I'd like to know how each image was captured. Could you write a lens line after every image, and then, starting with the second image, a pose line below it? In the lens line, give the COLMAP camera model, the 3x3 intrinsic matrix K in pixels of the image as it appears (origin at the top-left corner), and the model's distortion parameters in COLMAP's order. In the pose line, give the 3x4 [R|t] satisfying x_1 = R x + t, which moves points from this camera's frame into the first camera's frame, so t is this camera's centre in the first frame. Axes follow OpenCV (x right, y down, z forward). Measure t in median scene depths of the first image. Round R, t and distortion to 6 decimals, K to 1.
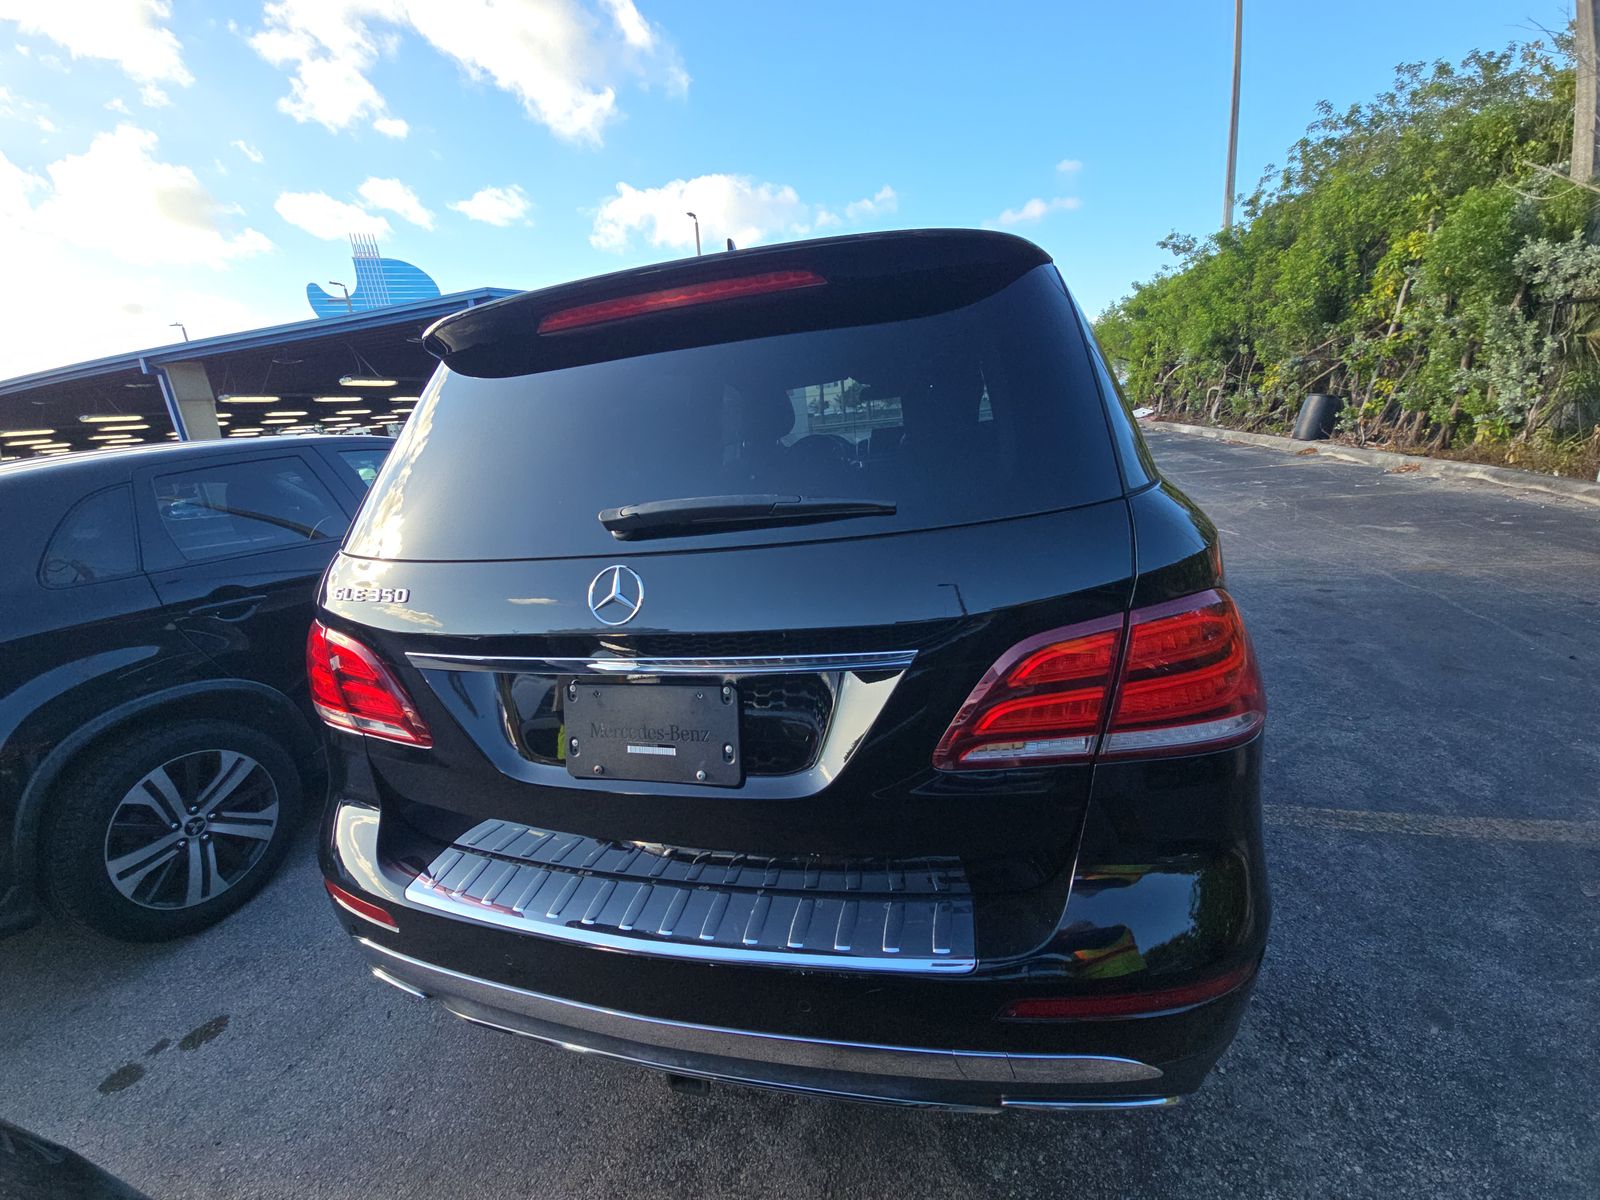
lens RADIAL K [[645.8, 0, 798.1], [0, 645.8, 605.7], [0, 0, 1]] dist [-0.001307, -0.000308]
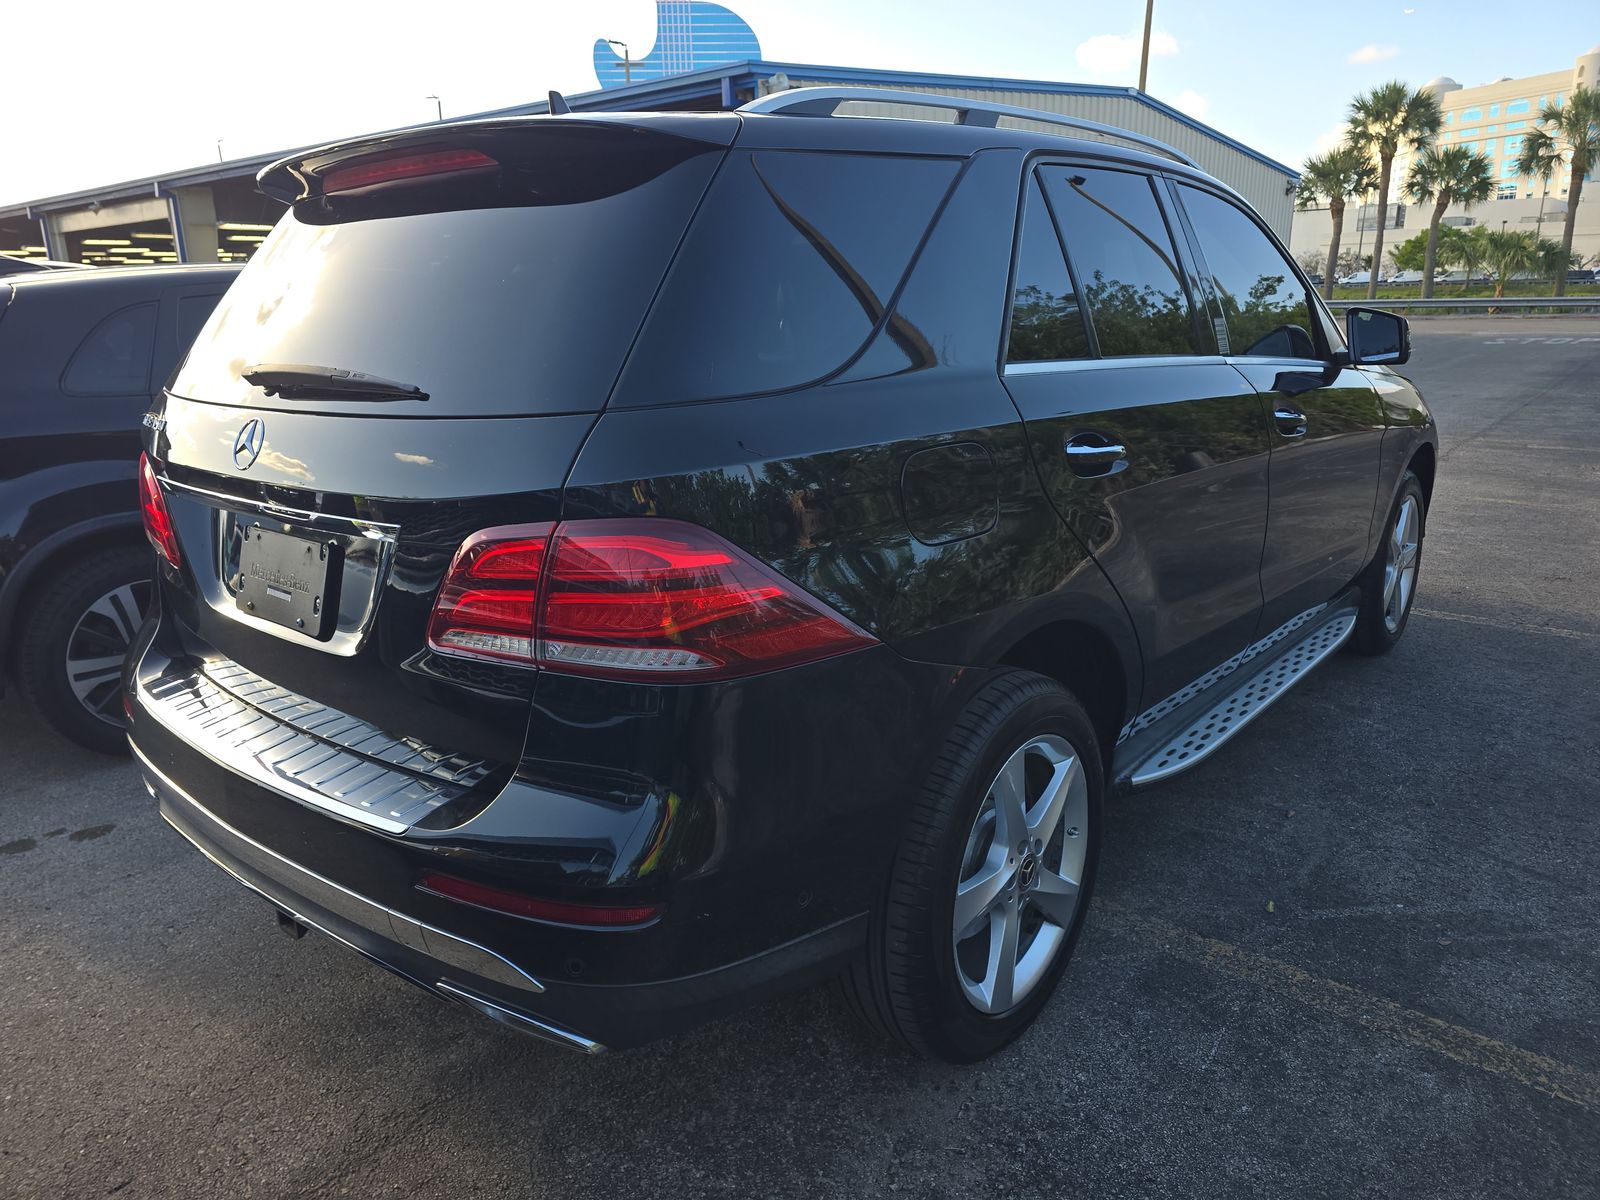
lens RADIAL K [[1065.2, 0, 800.3], [0, 1065.2, 599.0], [0, 0, 1]] dist [0.051353, -0.046266]
pose [[0.908366, 0.192011, -0.371487, 0.683925], [-0.185805, 0.981167, 0.052803, -0.014653], [0.374630, 0.021060, 0.926935, -0.196190]]
